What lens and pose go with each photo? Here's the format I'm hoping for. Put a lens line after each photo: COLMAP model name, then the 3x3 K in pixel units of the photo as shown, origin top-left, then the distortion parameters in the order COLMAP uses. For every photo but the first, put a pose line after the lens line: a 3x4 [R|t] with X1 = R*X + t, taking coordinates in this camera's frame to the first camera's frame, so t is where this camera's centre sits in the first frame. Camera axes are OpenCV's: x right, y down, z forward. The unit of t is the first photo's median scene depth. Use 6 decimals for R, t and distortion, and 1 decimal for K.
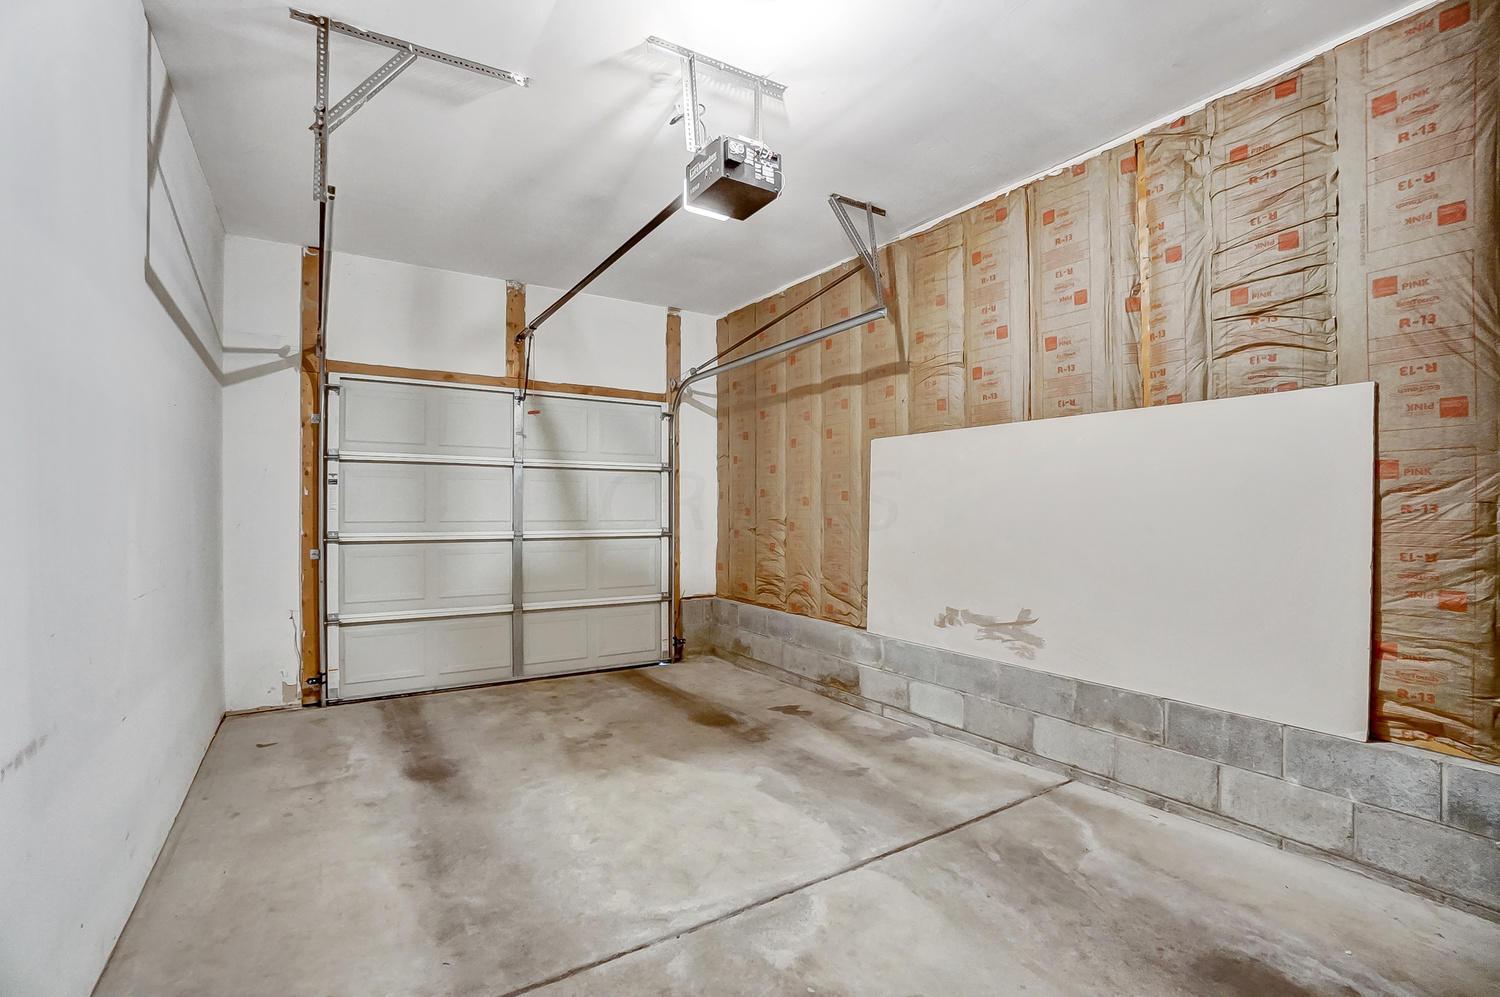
lens RADIAL K [[664.9, 0, 748.9], [0, 664.9, 494.0], [0, 0, 1]] dist [-0.060749, 0.021659]
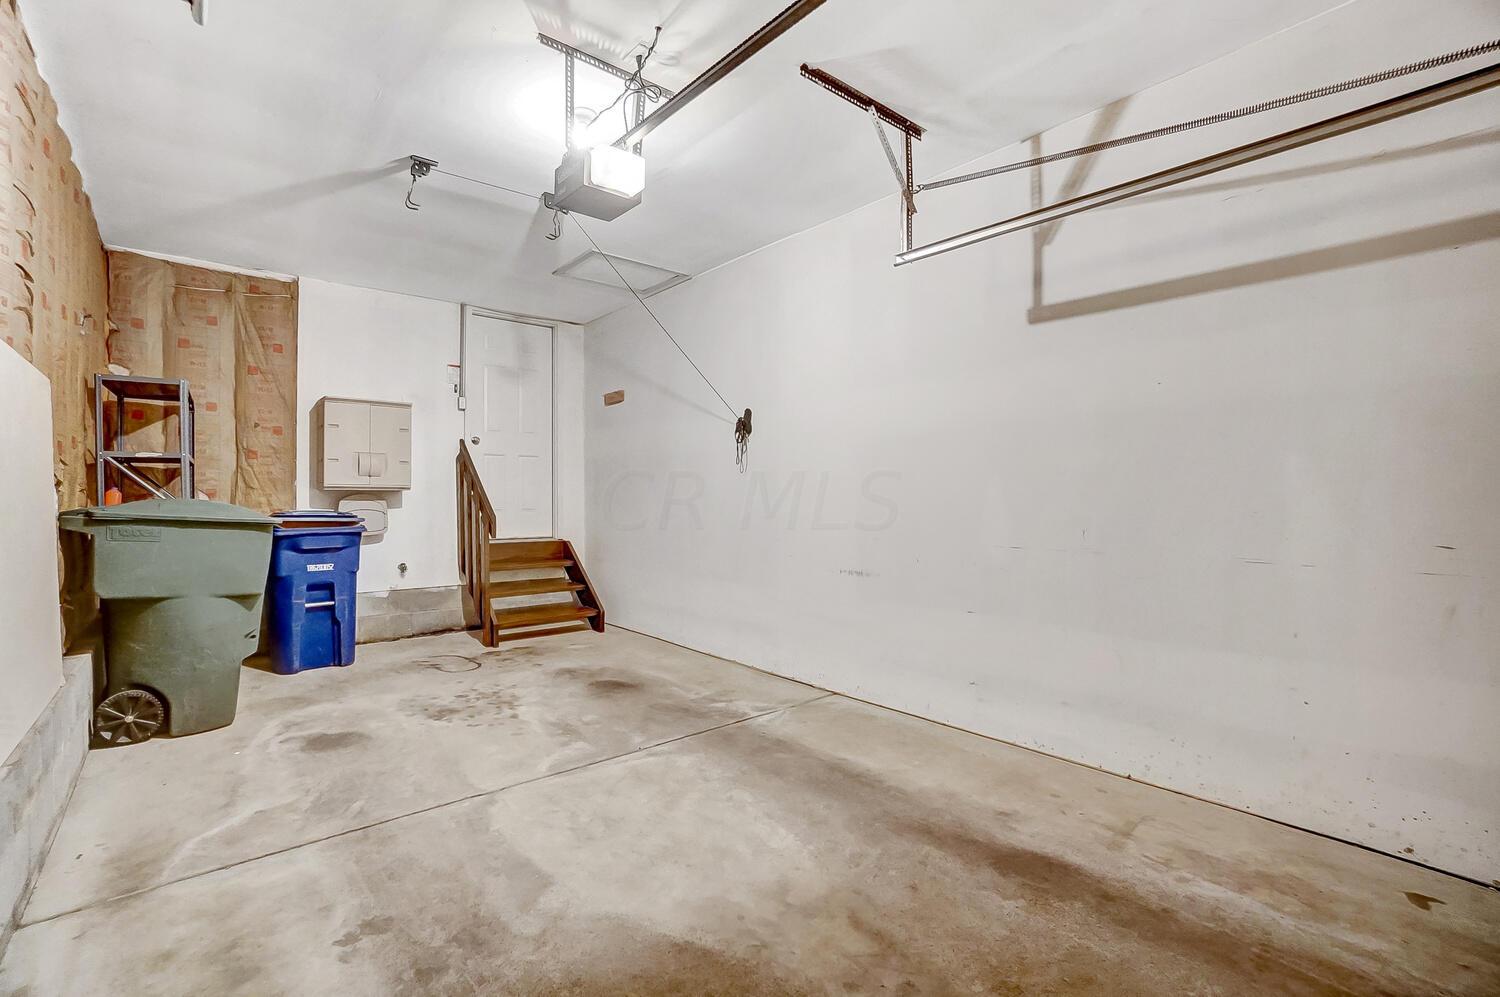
lens RADIAL K [[664.9, 0, 748.9], [0, 664.9, 494.0], [0, 0, 1]] dist [-0.060749, 0.021659]
pose [[-0.991658, 0.000772, -0.128895, -0.123663], [0.004438, 0.999594, -0.028153, 0.062302], [0.128821, -0.028490, -0.991259, 1.983352]]
